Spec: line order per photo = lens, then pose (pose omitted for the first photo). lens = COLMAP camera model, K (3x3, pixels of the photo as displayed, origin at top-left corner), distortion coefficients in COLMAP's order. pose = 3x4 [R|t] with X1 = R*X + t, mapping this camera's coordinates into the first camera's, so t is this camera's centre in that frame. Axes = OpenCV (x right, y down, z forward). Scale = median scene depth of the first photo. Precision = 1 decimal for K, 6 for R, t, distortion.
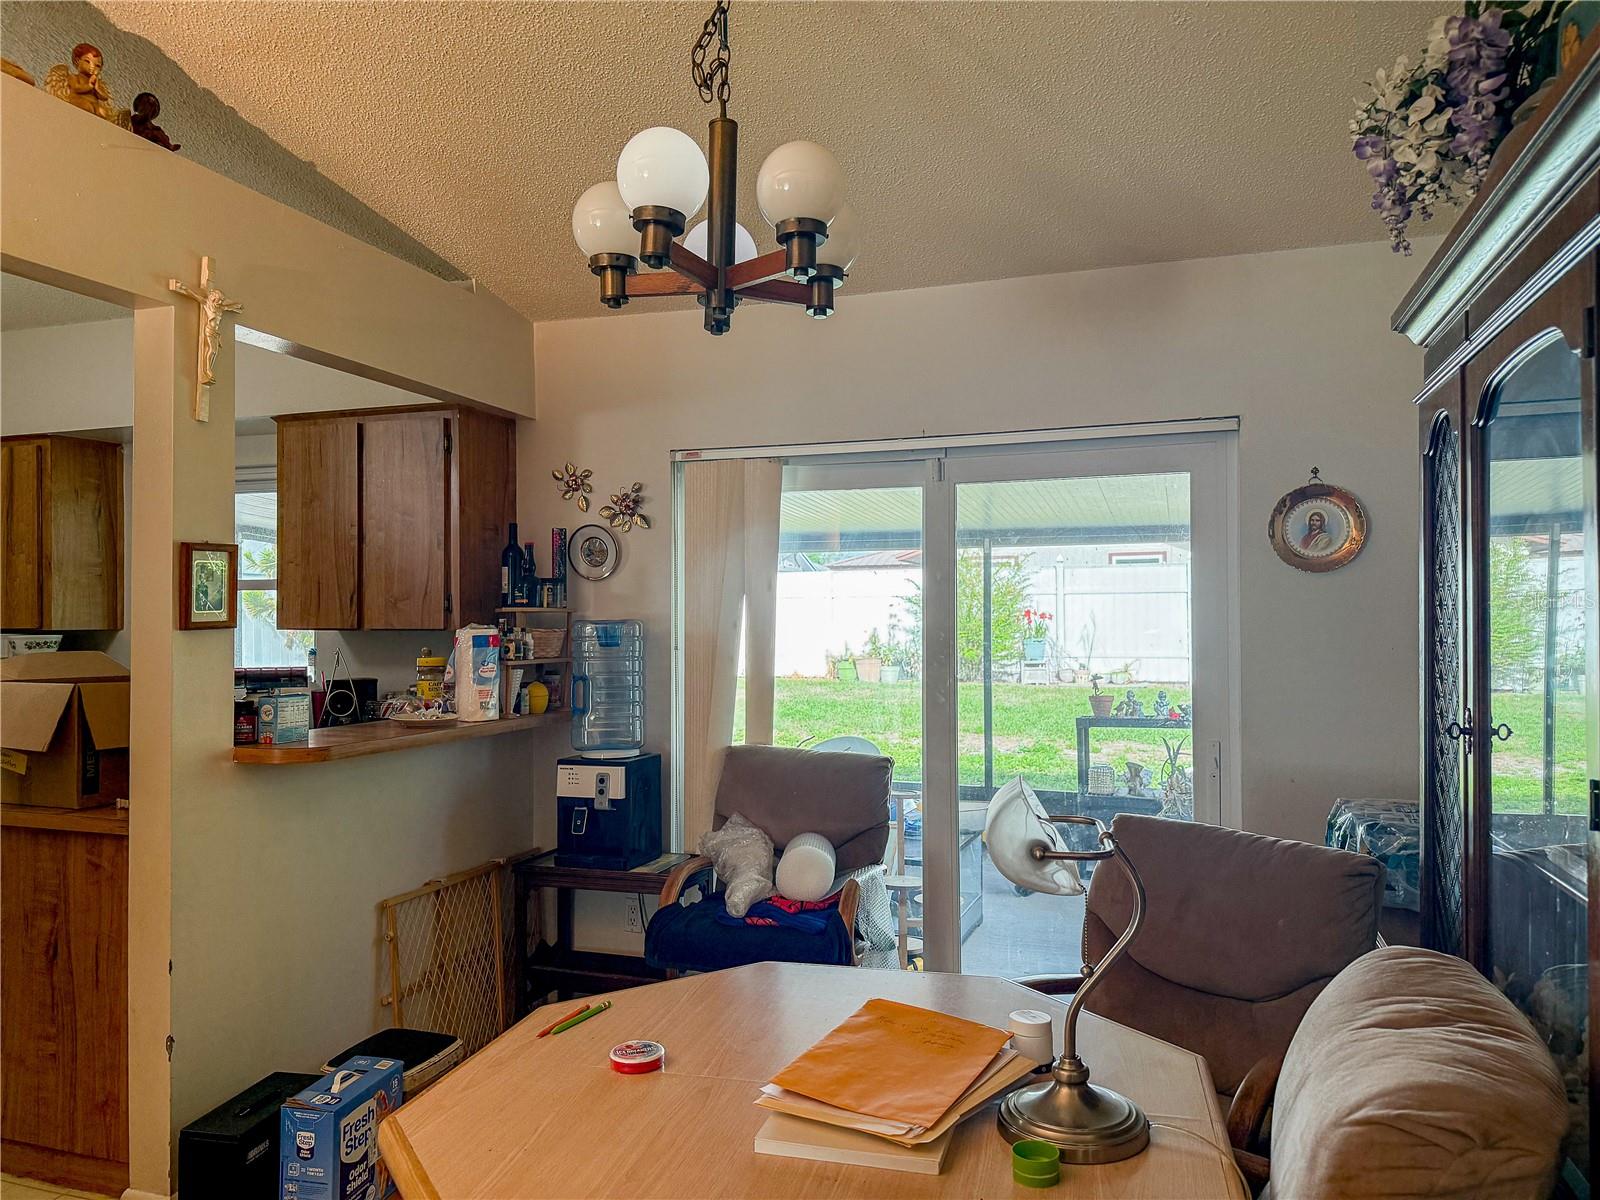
lens RADIAL K [[1124.0, 0, 780.5], [0, 1124.0, 605.3], [0, 0, 1]] dist [0.035778, -0.041297]
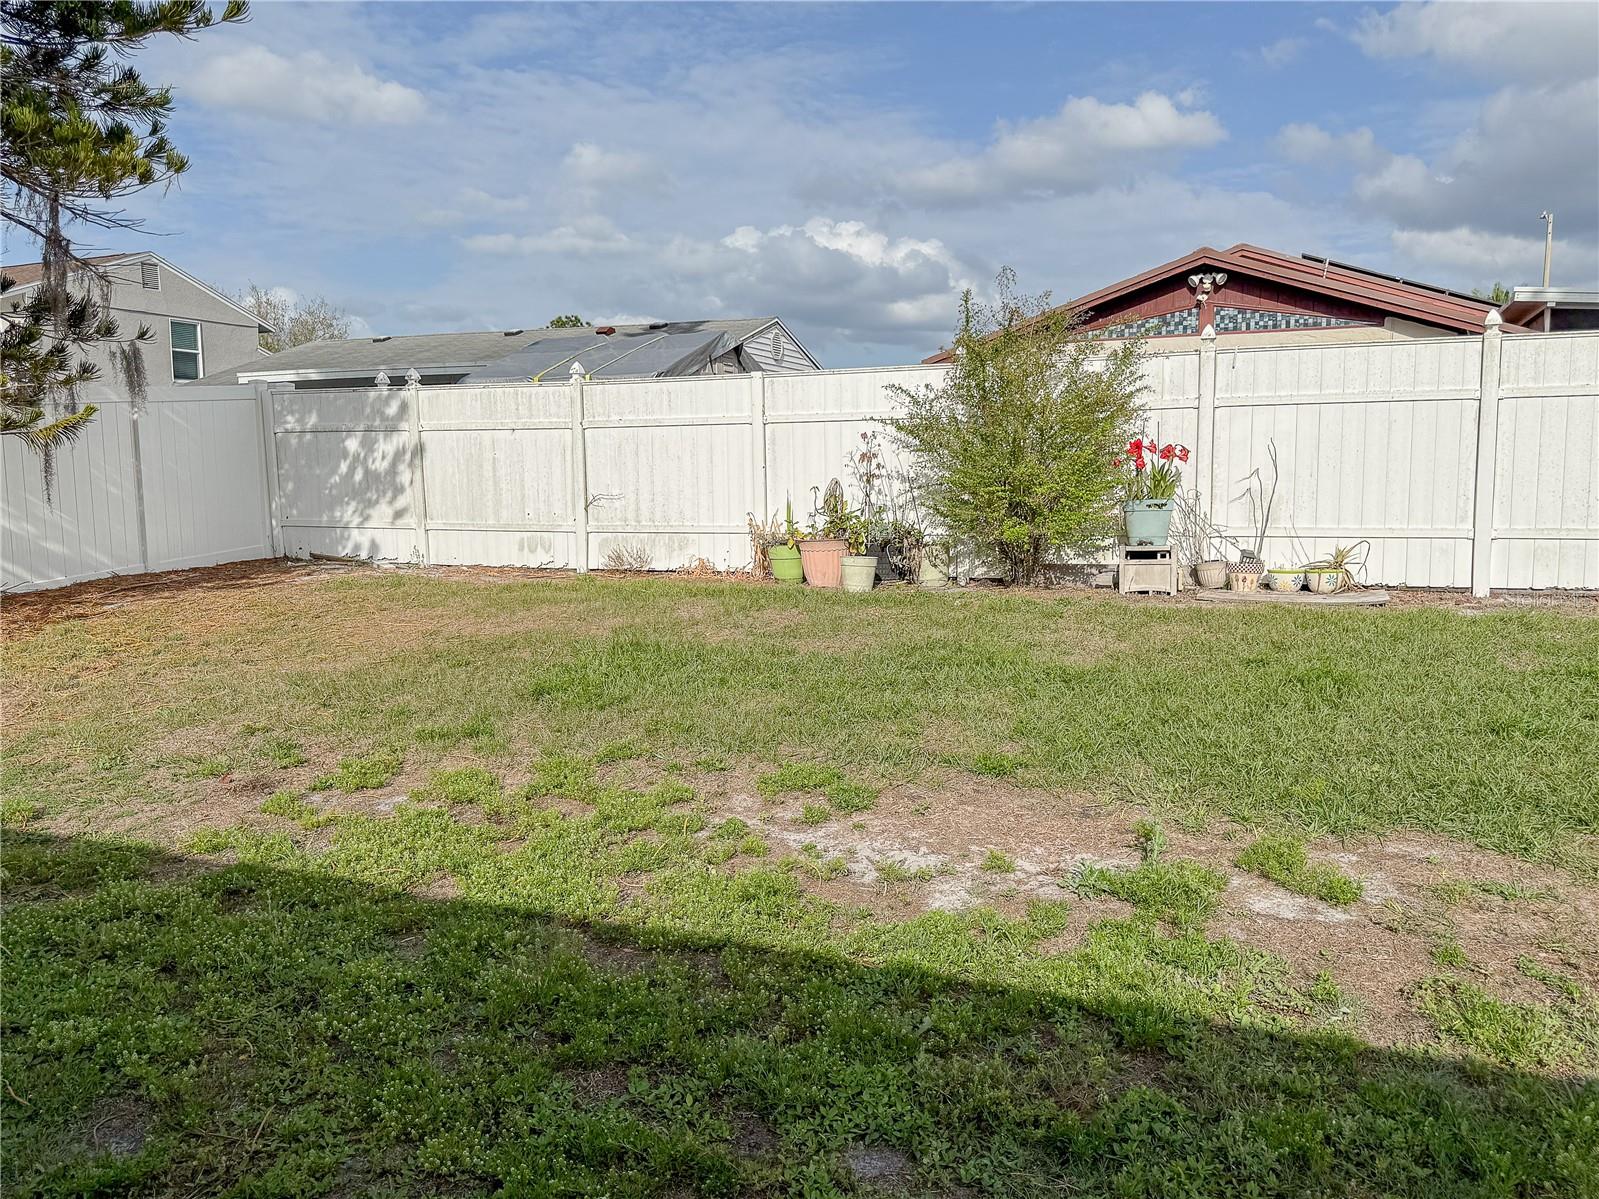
lens RADIAL K [[1123.3, 0, 804.6], [0, 1123.3, 602.3], [0, 0, 1]] dist [0.035778, -0.041297]
pose [[0.996830, -0.003998, -0.079456, 0.495175], [0.016752, 0.986894, 0.160500, -0.034475], [0.077773, -0.161322, 0.983833, 2.148349]]
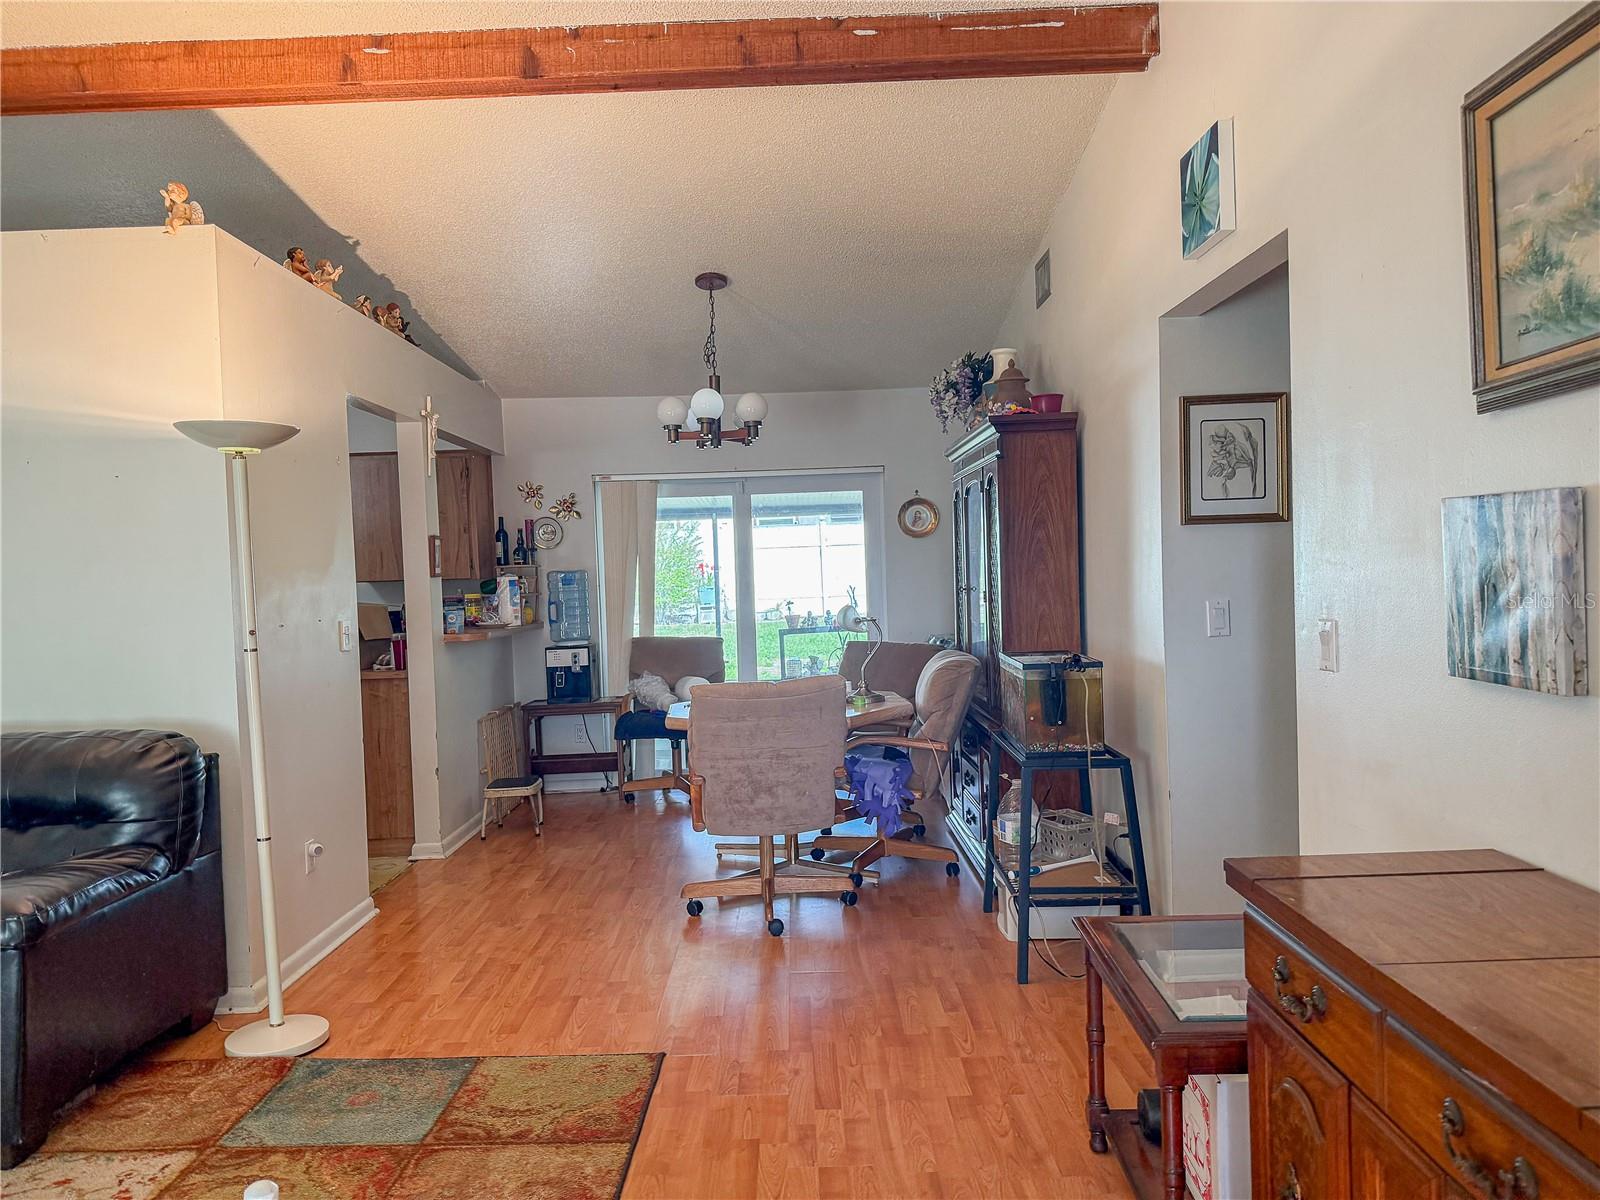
lens RADIAL K [[1124.0, 0, 804.4], [0, 1124.0, 601.1], [0, 0, 1]] dist [0.035778, -0.041297]
pose [[0.938476, -0.037021, 0.343354, -0.438745], [0.025233, 0.998931, 0.038736, 0.001760], [-0.344421, -0.027689, 0.938407, -0.876806]]
